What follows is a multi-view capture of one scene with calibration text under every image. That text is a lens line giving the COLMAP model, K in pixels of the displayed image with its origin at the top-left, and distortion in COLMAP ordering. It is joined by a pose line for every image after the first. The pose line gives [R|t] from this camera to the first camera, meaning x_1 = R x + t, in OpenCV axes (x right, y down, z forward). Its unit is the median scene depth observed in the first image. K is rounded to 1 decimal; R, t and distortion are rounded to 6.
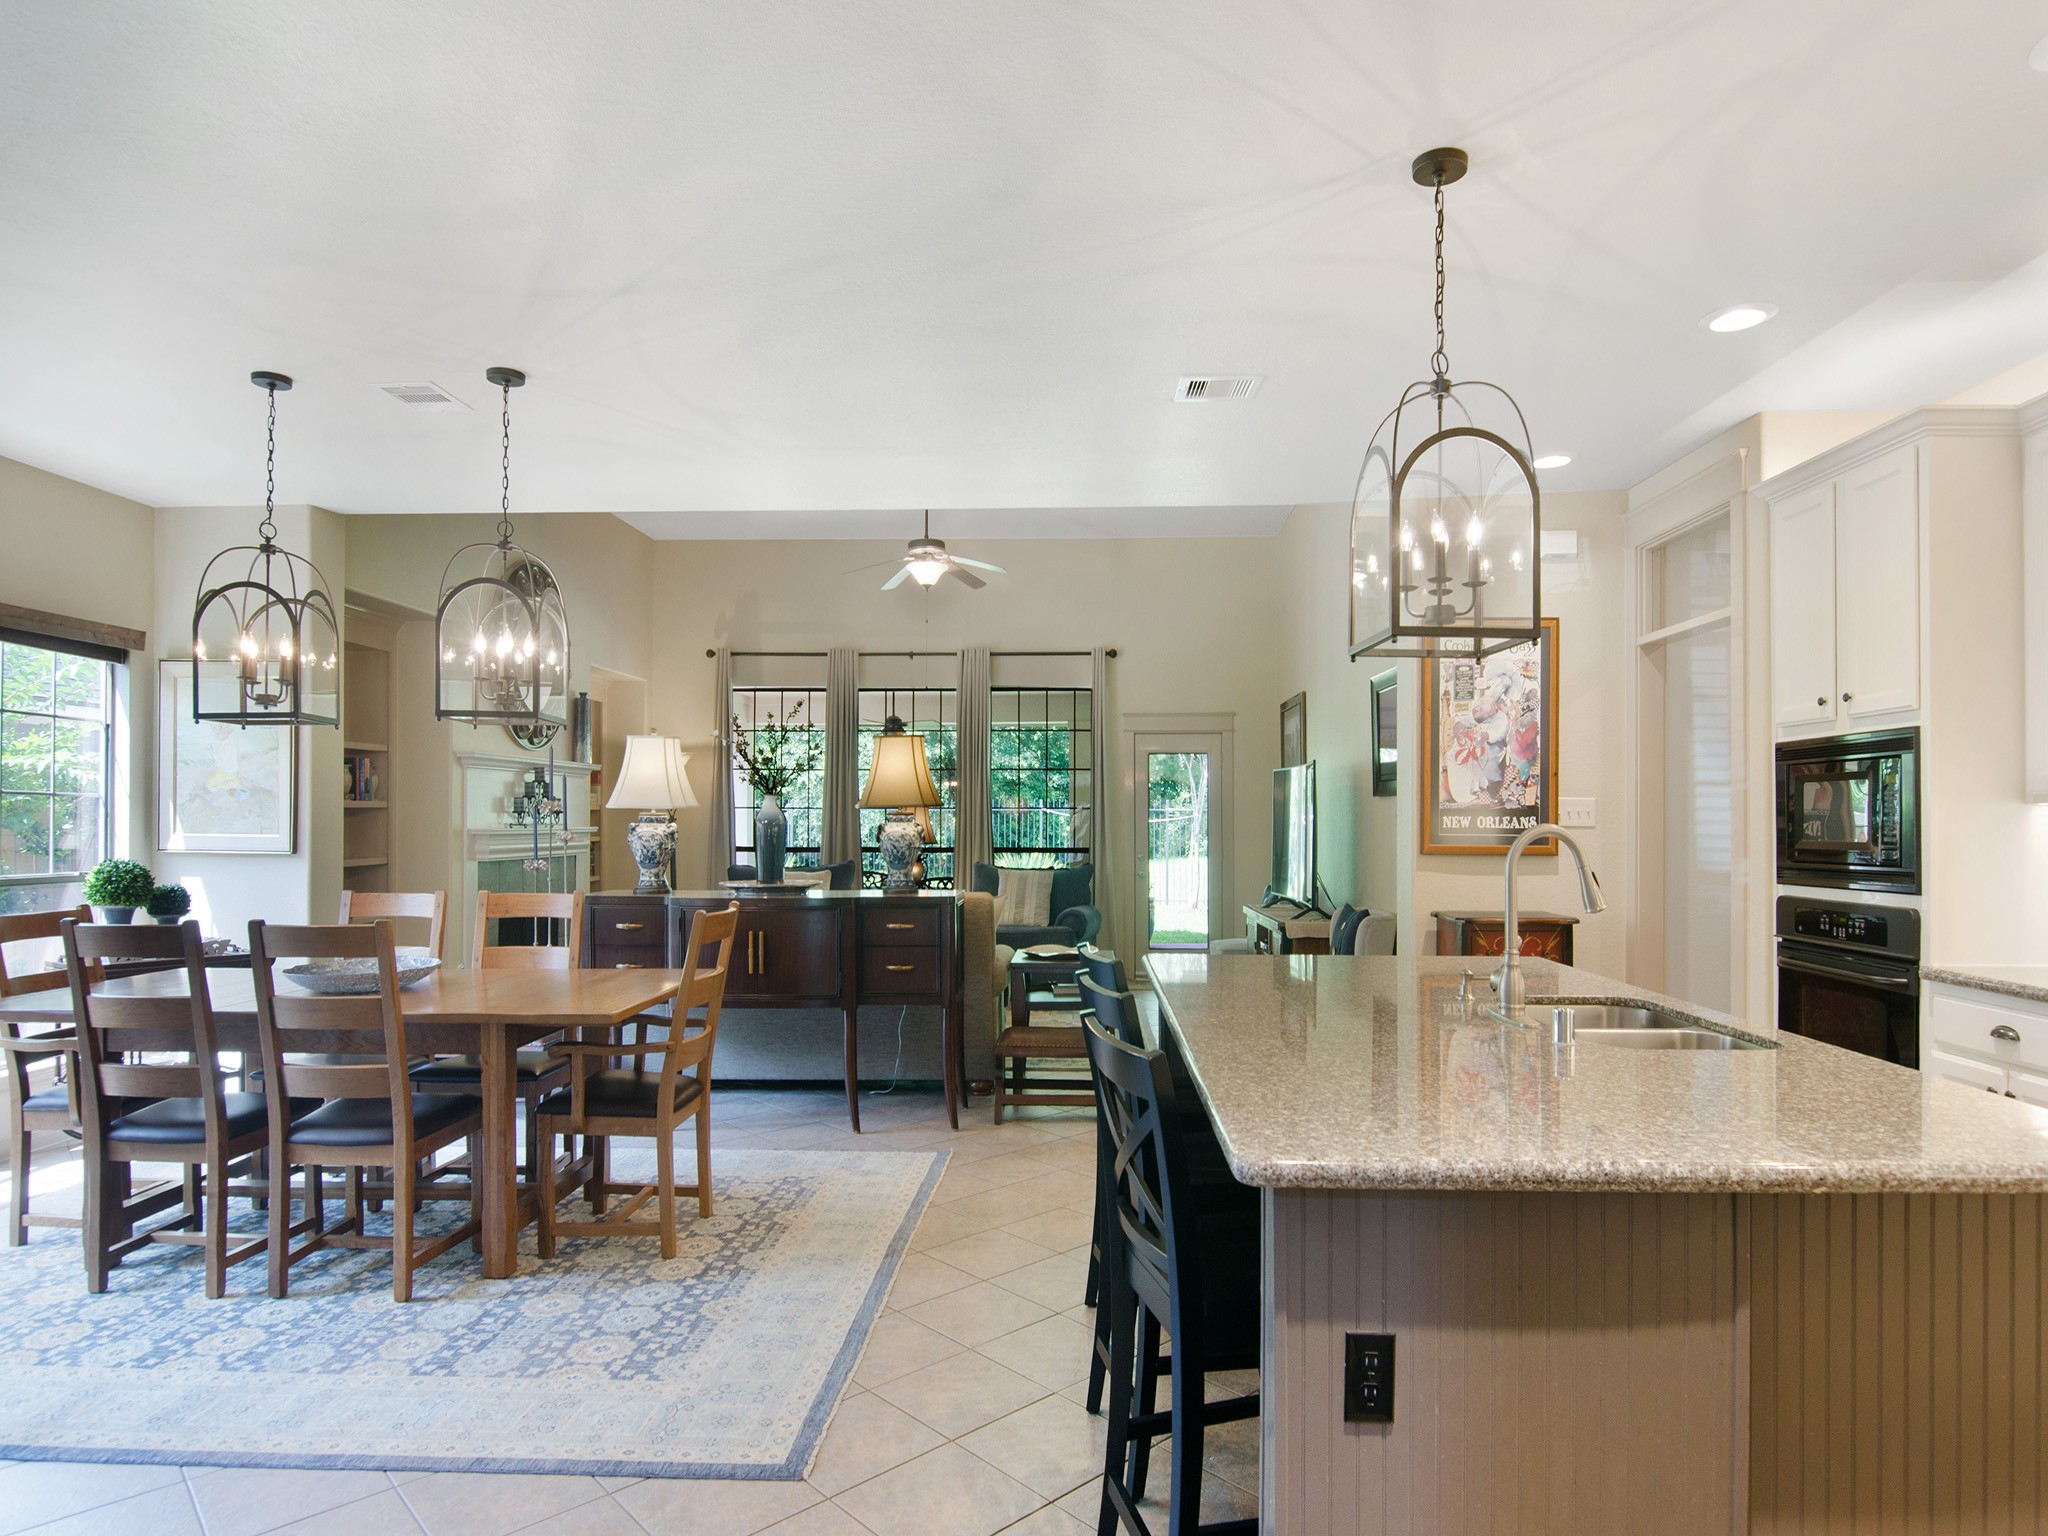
lens RADIAL K [[1175.9, 0, 1031.9], [0, 1175.9, 814.9], [0, 0, 1]] dist [0.002693, -0.022475]
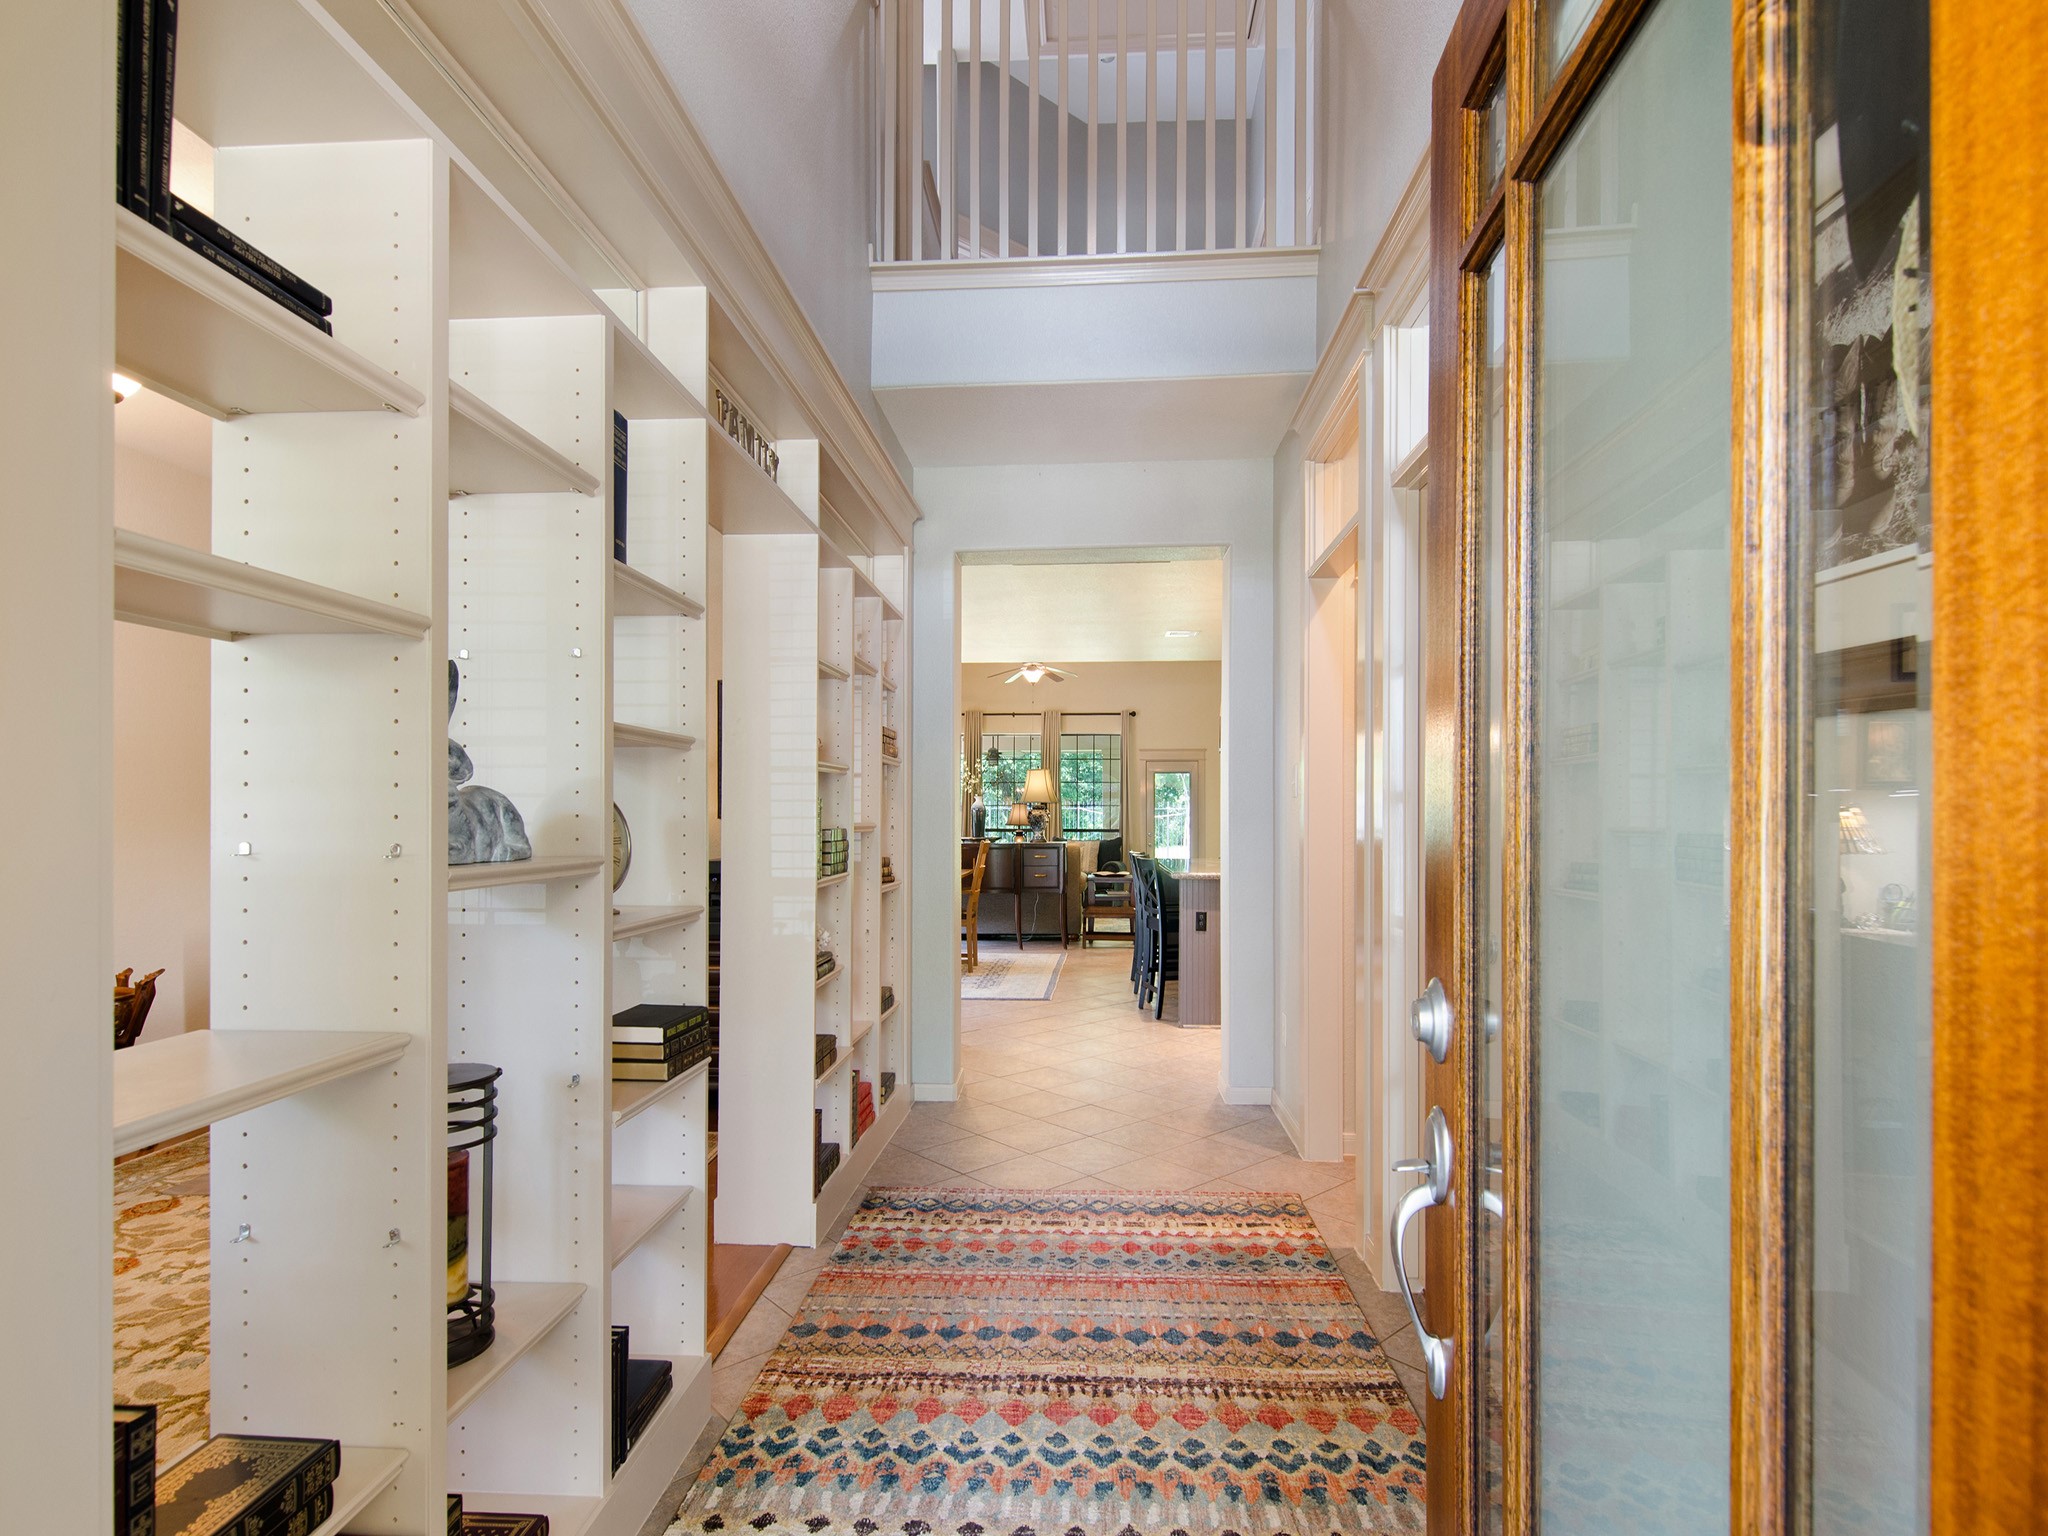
lens RADIAL K [[994.9, 0, 1038.6], [0, 994.9, 800.6], [0, 0, 1]] dist [0.002181, -0.006858]
pose [[0.999849, 0.003769, -0.016978, -0.096054], [-0.004010, 0.999891, -0.014203, 0.018555], [0.016923, 0.014269, 0.999755, -0.960281]]
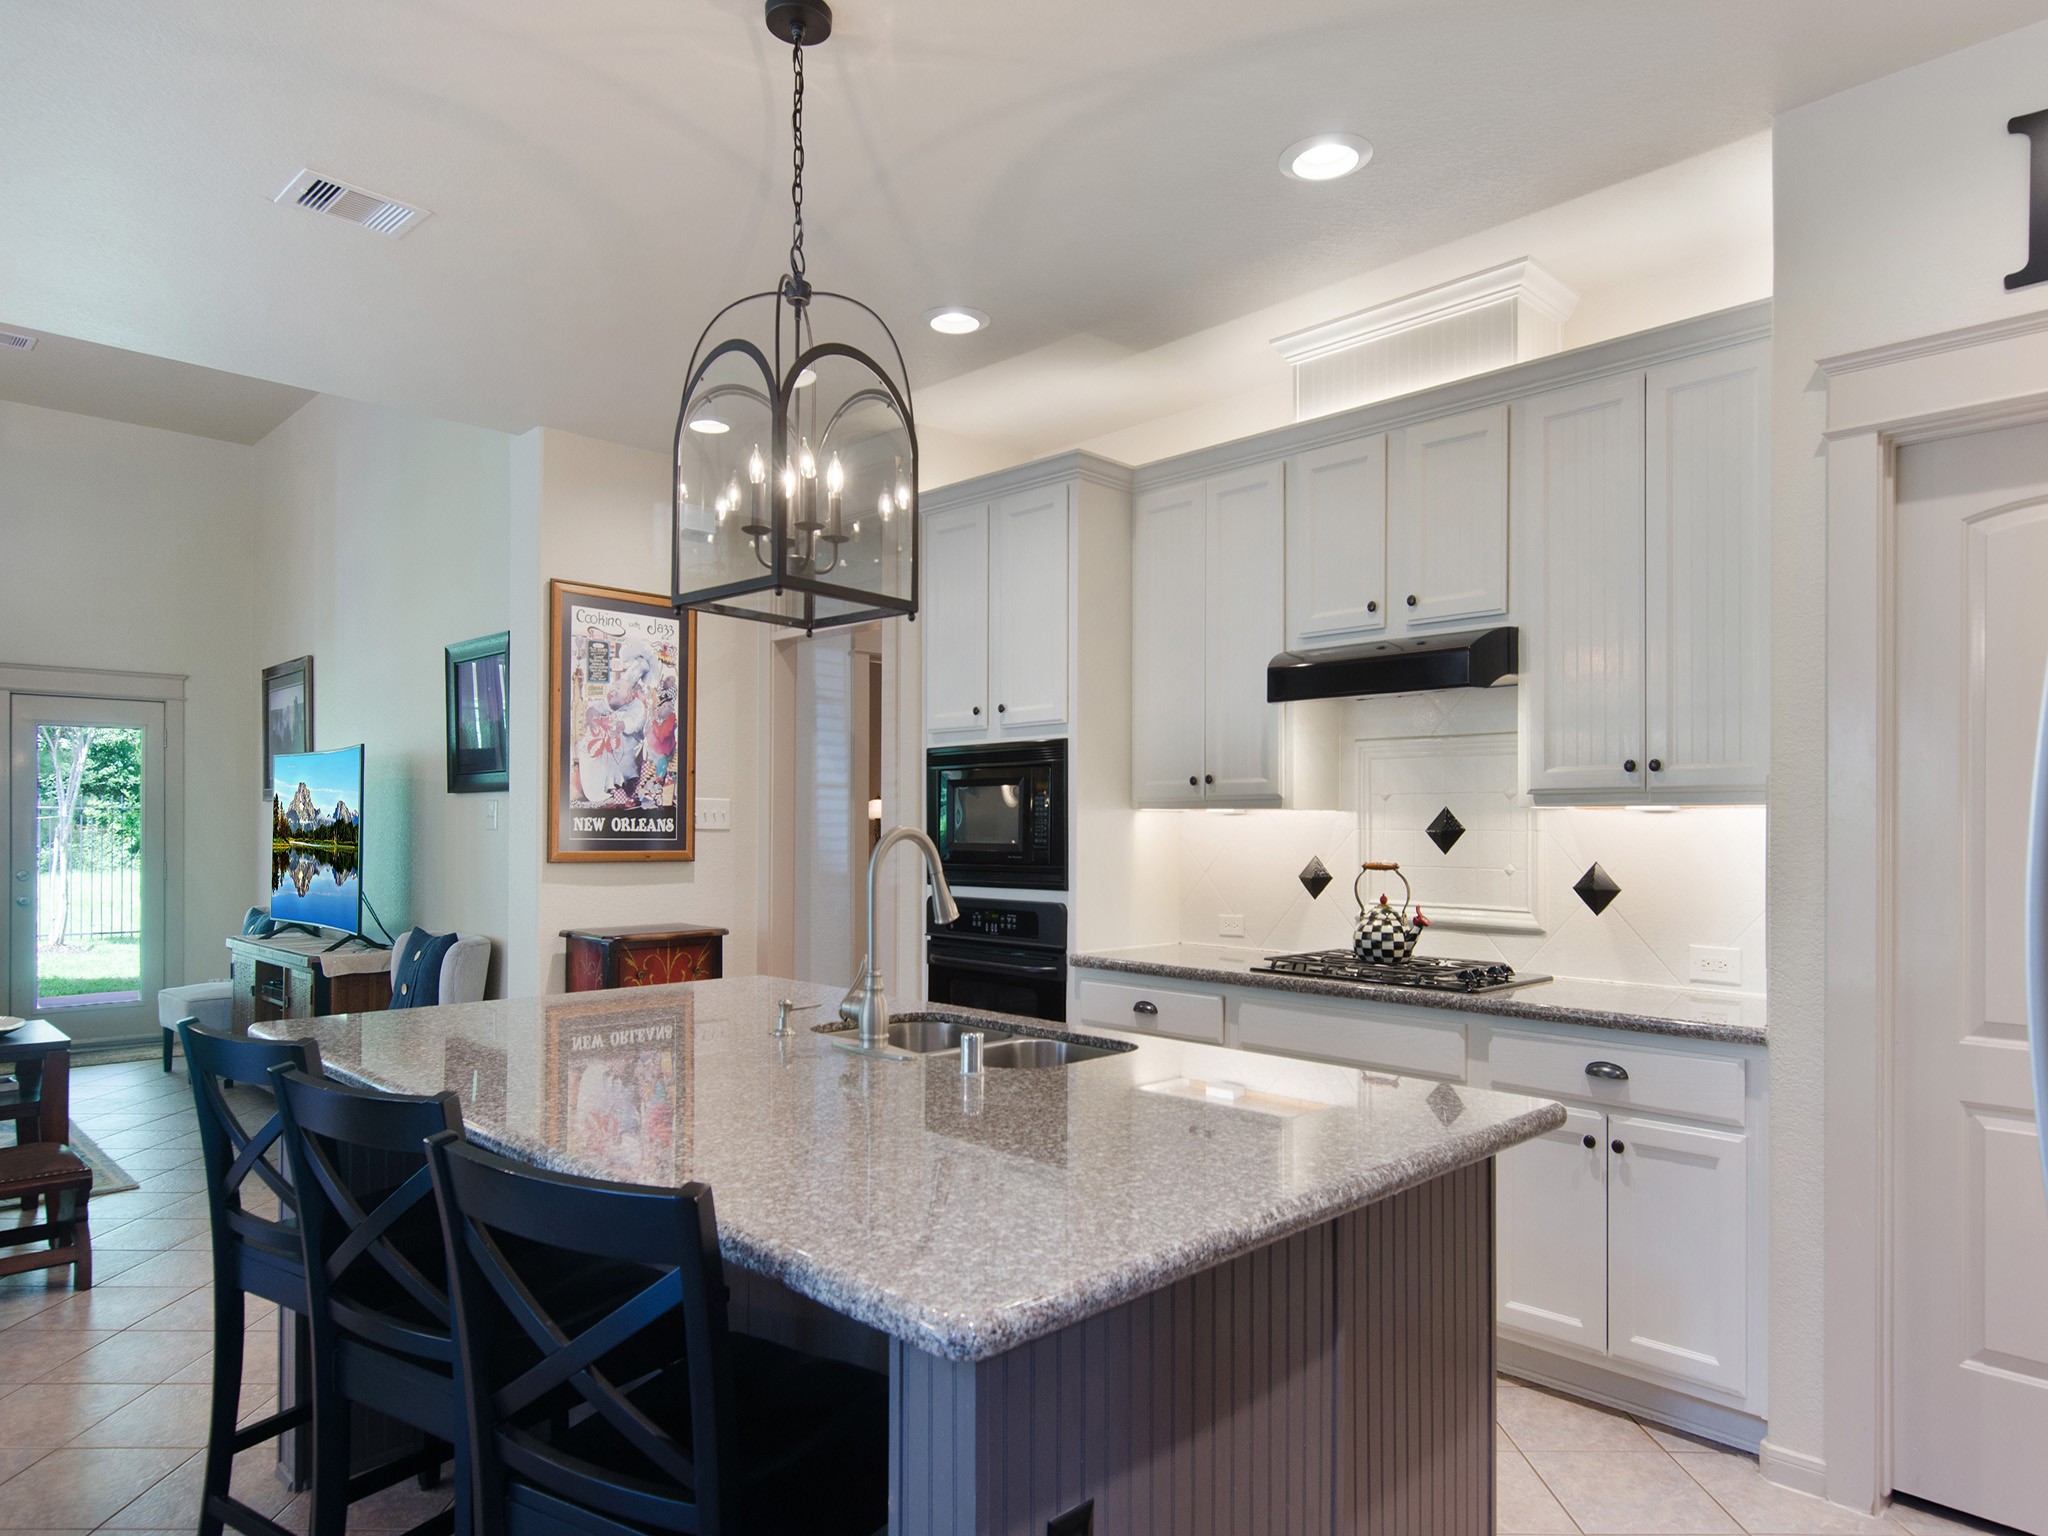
lens RADIAL K [[1255.8, 0, 1046.5], [0, 1255.8, 827.1], [0, 0, 1]] dist [0.004488, 0.001287]
pose [[0.673879, 0.000765, 0.738841, -0.095553], [-0.005921, 0.999973, 0.004365, 0.002359], [-0.738818, -0.007316, 0.673865, 0.149440]]
